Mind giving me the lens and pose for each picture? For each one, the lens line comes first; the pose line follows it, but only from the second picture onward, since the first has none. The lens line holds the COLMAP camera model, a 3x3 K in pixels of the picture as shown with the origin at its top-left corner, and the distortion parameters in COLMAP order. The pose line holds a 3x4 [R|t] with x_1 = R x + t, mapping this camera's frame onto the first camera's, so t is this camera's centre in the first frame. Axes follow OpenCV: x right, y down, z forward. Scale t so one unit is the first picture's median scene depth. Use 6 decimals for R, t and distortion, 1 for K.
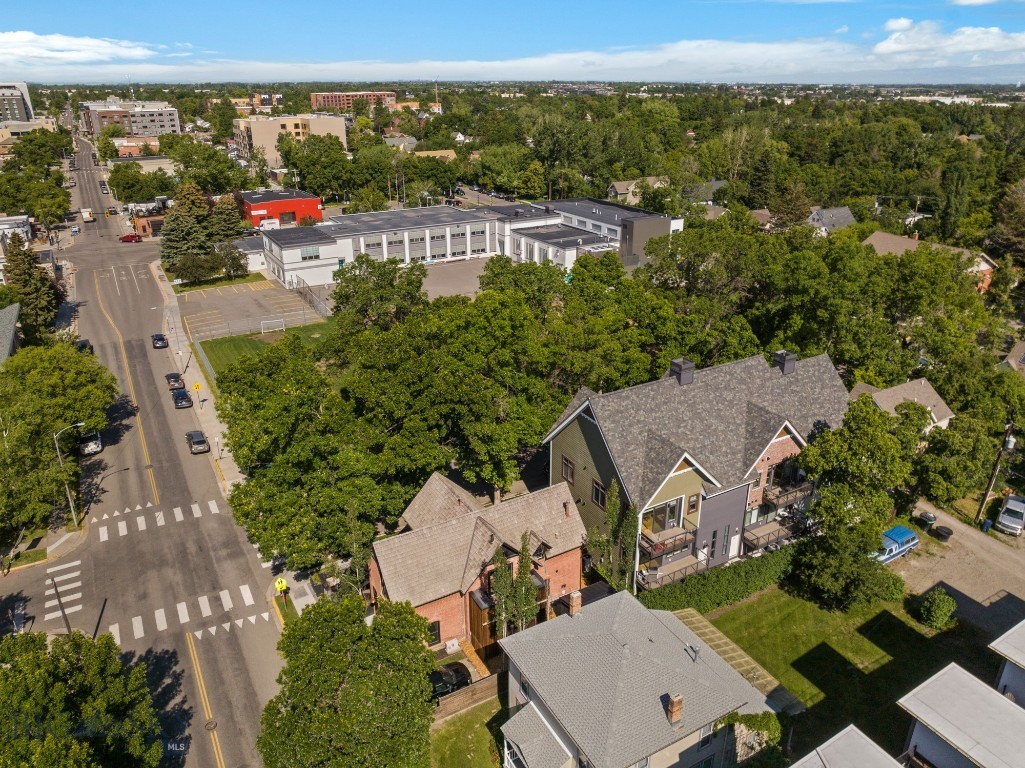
lens RADIAL K [[727.6, 0, 513.2], [0, 727.6, 377.7], [0, 0, 1]] dist [-0.037453, 0.000723]
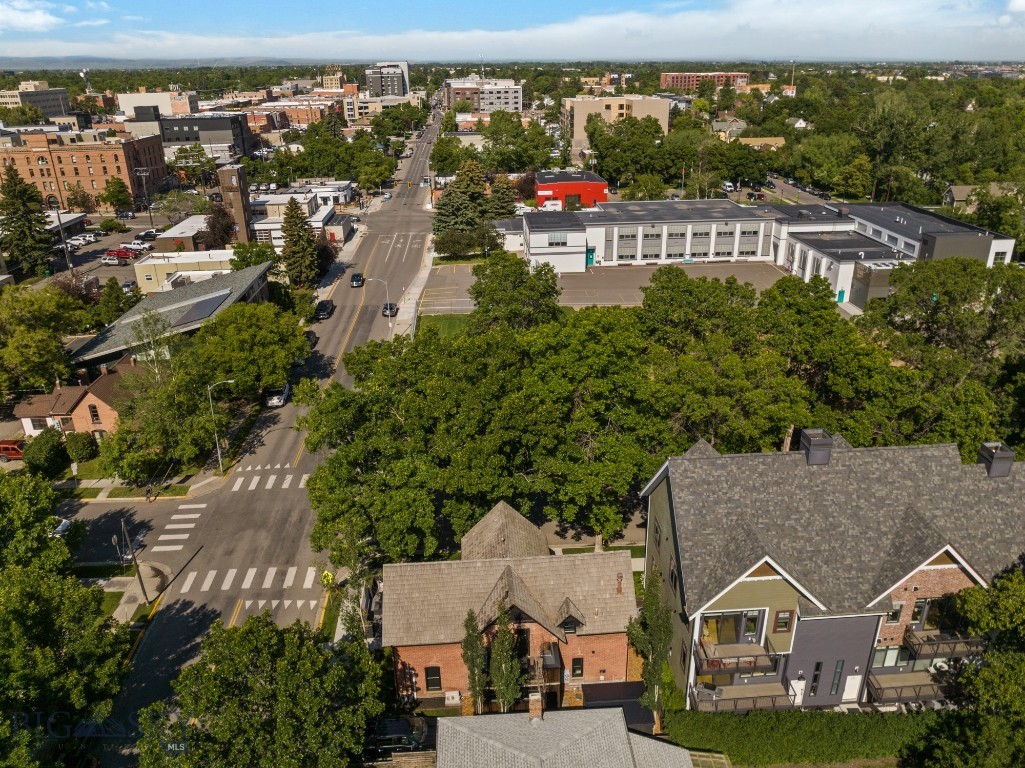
lens RADIAL K [[740.0, 0, 512.5], [0, 740.0, 384.0], [0, 0, 1]] dist [-0.036953, -0.003794]
pose [[0.897862, 0.167886, -0.407010, 0.096736], [-0.157565, 0.985743, 0.059017, -0.026626], [0.411116, 0.011141, 0.911515, 0.064768]]
